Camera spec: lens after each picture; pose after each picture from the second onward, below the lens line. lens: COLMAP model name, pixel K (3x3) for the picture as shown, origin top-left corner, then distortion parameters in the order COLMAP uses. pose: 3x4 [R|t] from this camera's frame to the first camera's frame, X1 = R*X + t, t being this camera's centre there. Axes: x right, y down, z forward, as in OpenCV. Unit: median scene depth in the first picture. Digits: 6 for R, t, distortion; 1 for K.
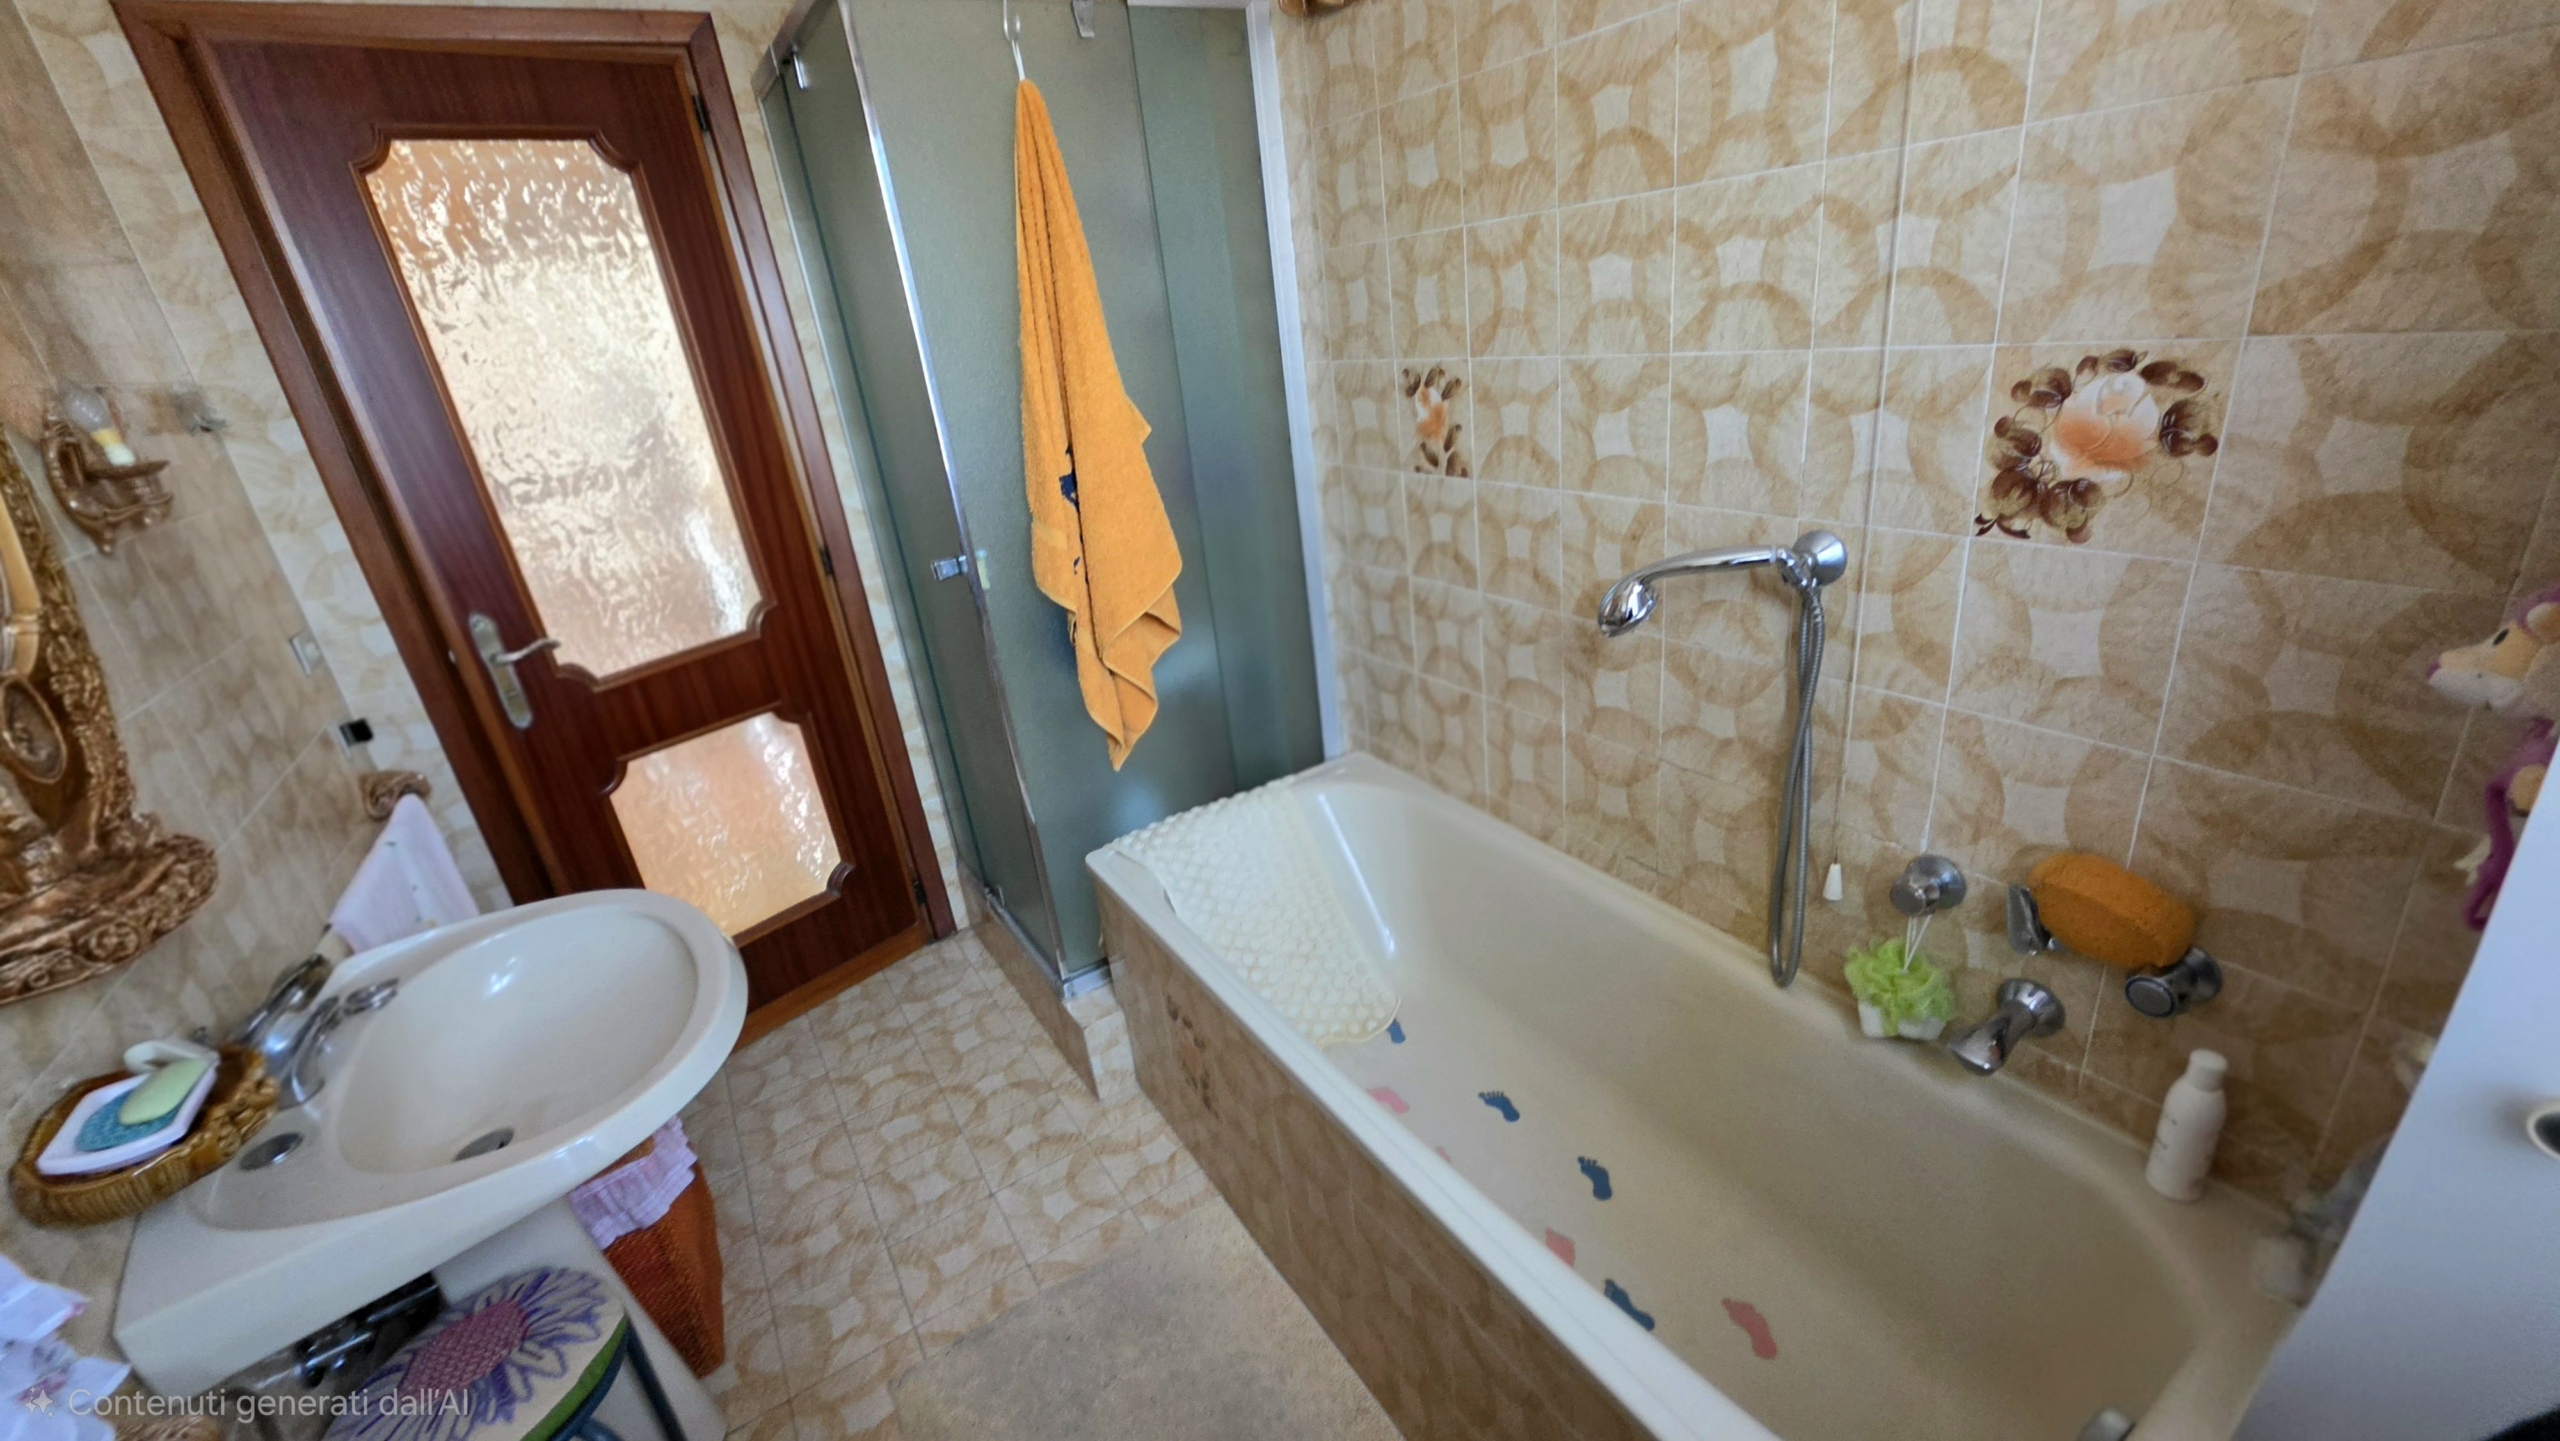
lens RADIAL K [[1031.0, 0, 1286.6], [0, 1031.0, 707.2], [0, 0, 1]] dist [-0.005304, 0.000833]
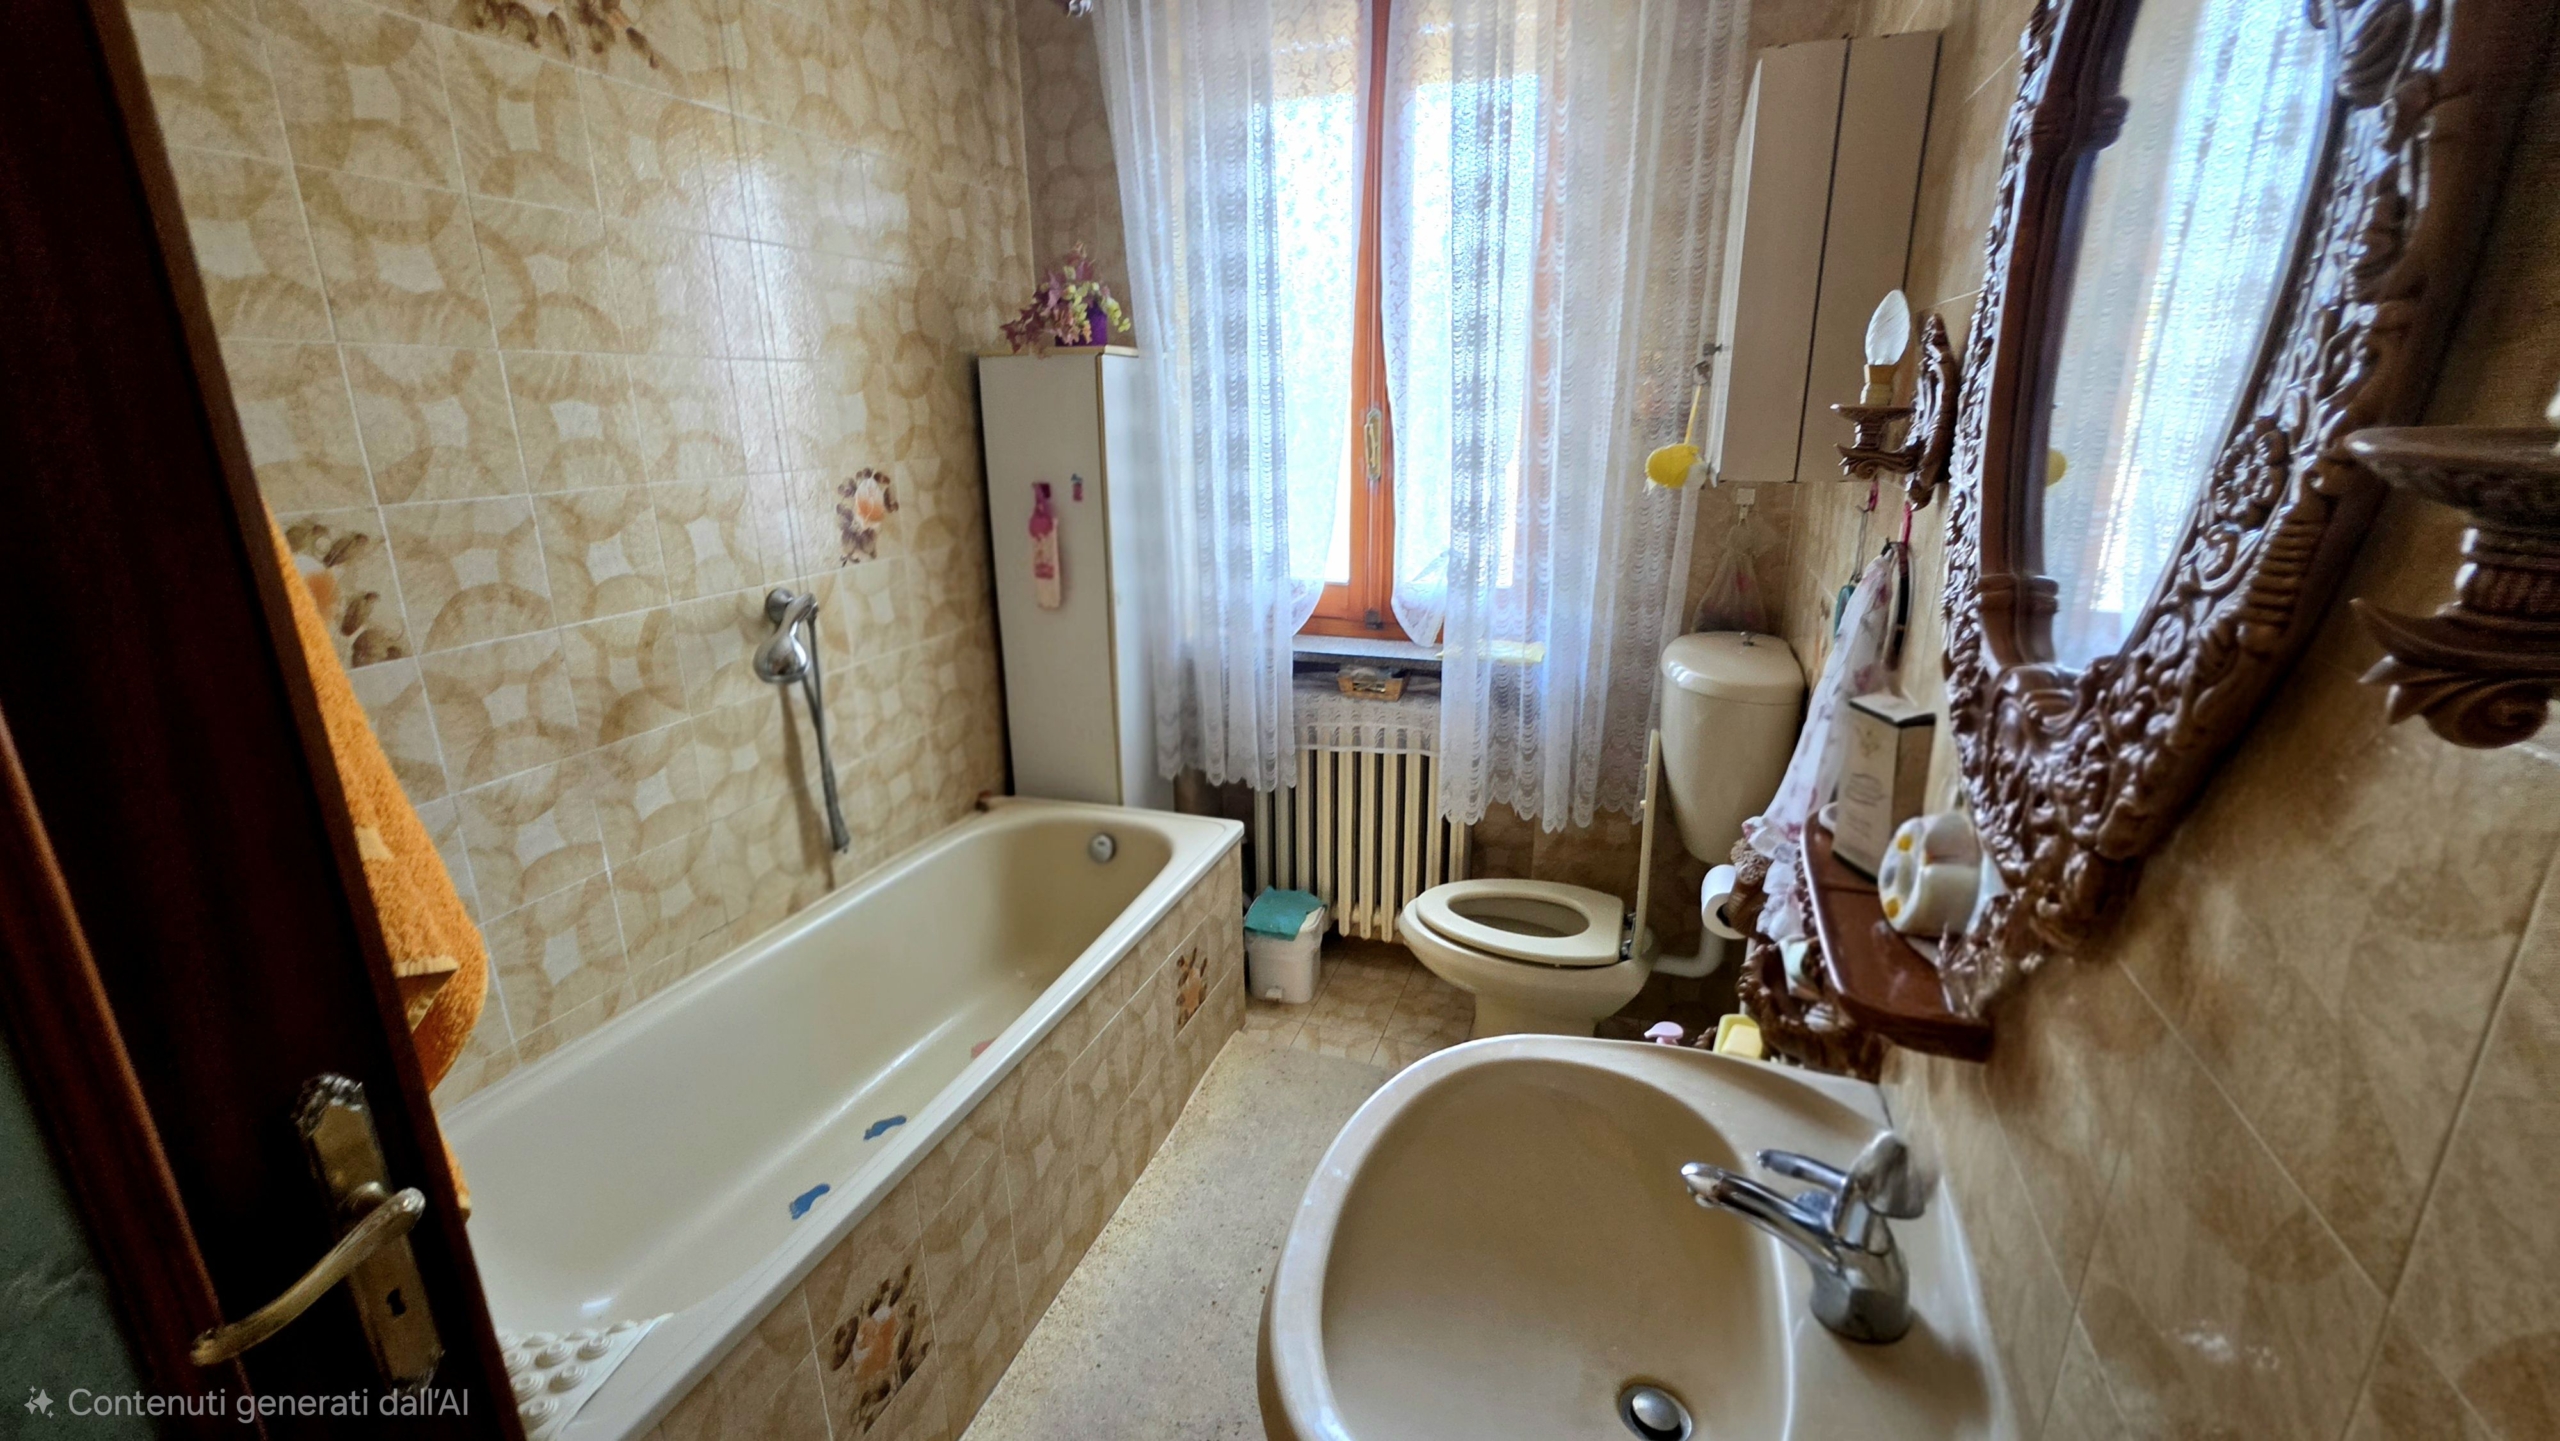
lens RADIAL K [[1031.0, 0, 1286.6], [0, 1031.0, 707.2], [0, 0, 1]] dist [-0.005304, 0.000833]
pose [[-0.605036, -0.115617, 0.787759, -1.011538], [0.359914, 0.842827, 0.400130, -0.314959], [-0.710206, 0.525619, -0.468329, 1.100822]]
